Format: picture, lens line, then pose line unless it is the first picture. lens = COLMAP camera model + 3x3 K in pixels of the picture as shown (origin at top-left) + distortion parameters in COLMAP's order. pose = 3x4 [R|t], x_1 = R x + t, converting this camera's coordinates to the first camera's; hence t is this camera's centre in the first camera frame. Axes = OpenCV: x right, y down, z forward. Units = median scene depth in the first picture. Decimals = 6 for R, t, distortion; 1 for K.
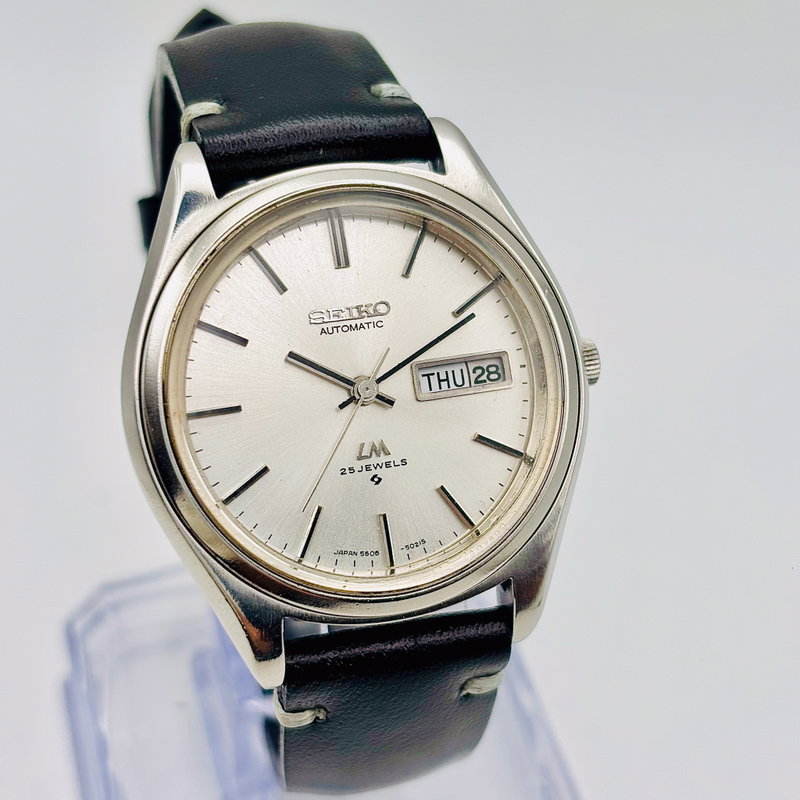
lens RADIAL K [[1766.6, 0, 407.8], [0, 1766.6, 404.7], [0, 0, 1]] dist [0.109603, 0.000000]
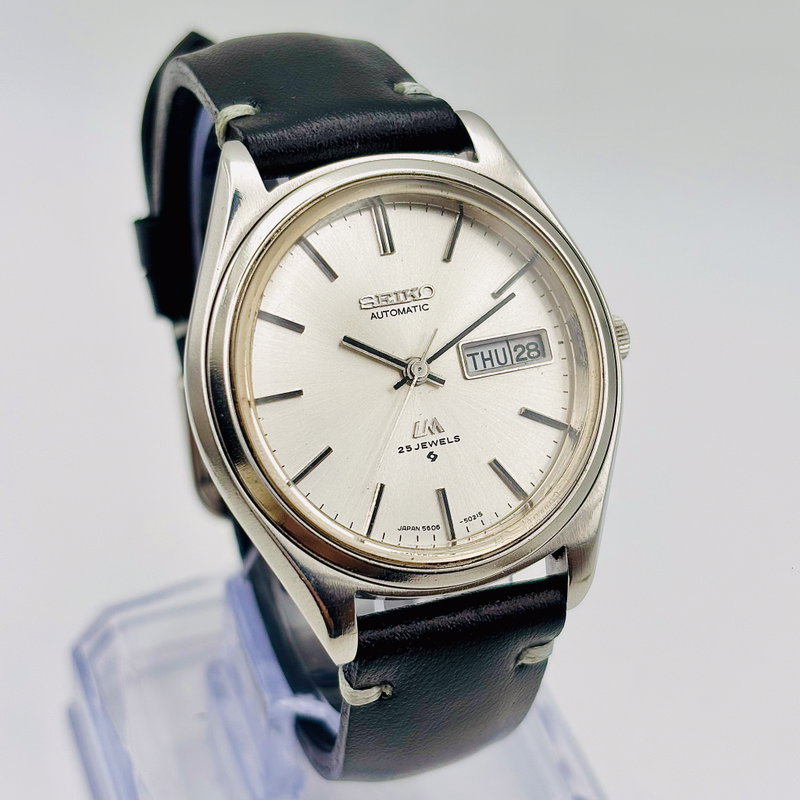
lens RADIAL K [[1766.6, 0, 397.8], [0, 1766.6, 405.8], [0, 0, 1]] dist [0.109603, 0.000000]
pose [[0.995270, -0.052668, 0.081632, -0.119021], [0.055936, 0.997700, -0.038278, 0.050483], [-0.079428, 0.042663, 0.995927, -0.028270]]
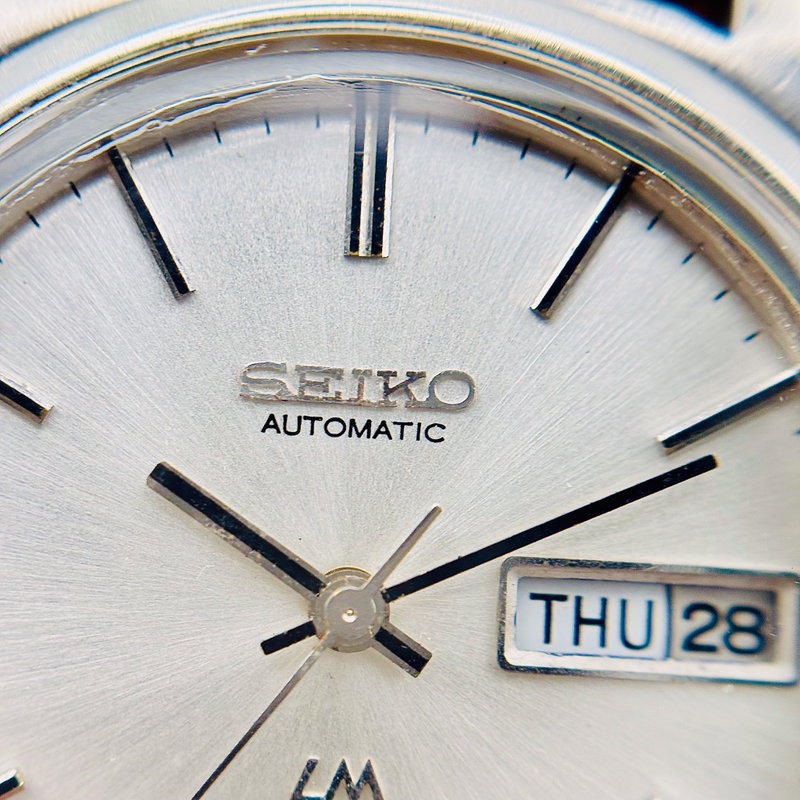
lens RADIAL K [[1654.9, 0, 395.9], [0, 1654.9, 426.8], [0, 0, 1]] dist [0.528671, 0.000000]
pose [[0.951677, 0.193396, -0.238556, 0.055904], [-0.188913, 0.981106, 0.041745, -0.058961], [0.242122, 0.005339, 0.970231, 0.668999]]
